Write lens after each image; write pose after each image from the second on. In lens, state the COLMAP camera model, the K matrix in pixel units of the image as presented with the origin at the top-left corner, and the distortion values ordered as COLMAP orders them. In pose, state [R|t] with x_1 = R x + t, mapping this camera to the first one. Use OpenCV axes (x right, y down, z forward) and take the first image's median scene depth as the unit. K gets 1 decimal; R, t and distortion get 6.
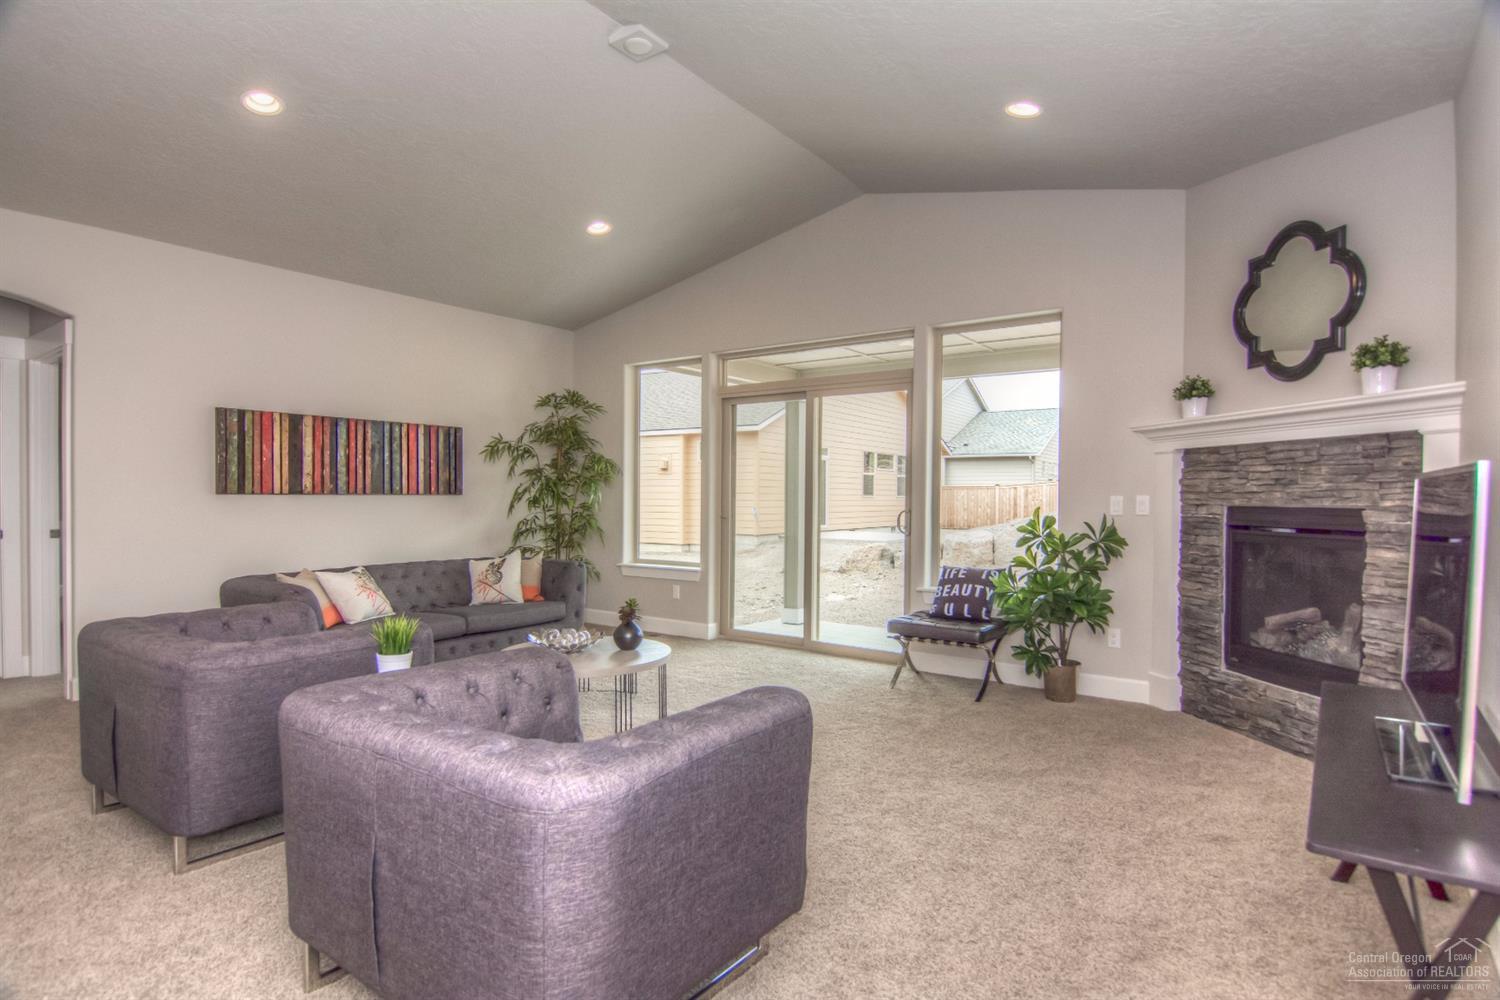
lens RADIAL K [[805.9, 0, 750.0], [0, 805.9, 500.0], [0, 0, 1]] dist [-0.001471, -0.000548]
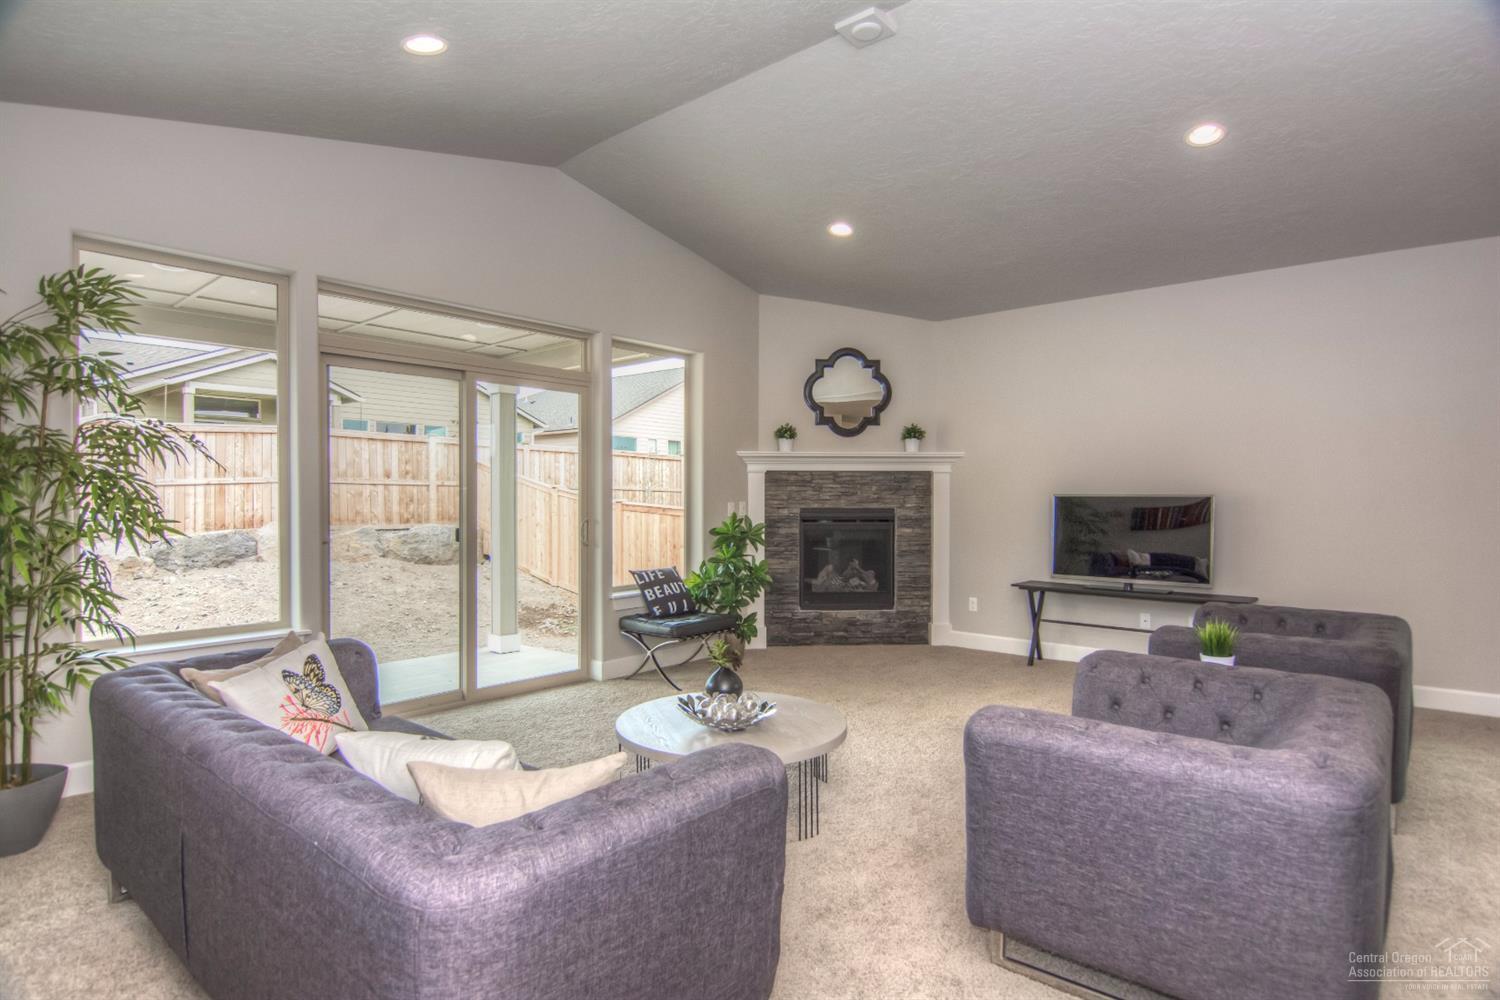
lens RADIAL K [[805.9, 0, 750.0], [0, 805.9, 500.0], [0, 0, 1]] dist [-0.001471, -0.000548]
pose [[0.052596, -0.003539, 0.998610, -1.083637], [0.007139, 0.999969, 0.003168, -0.015616], [-0.998590, 0.006963, 0.052620, 1.088231]]
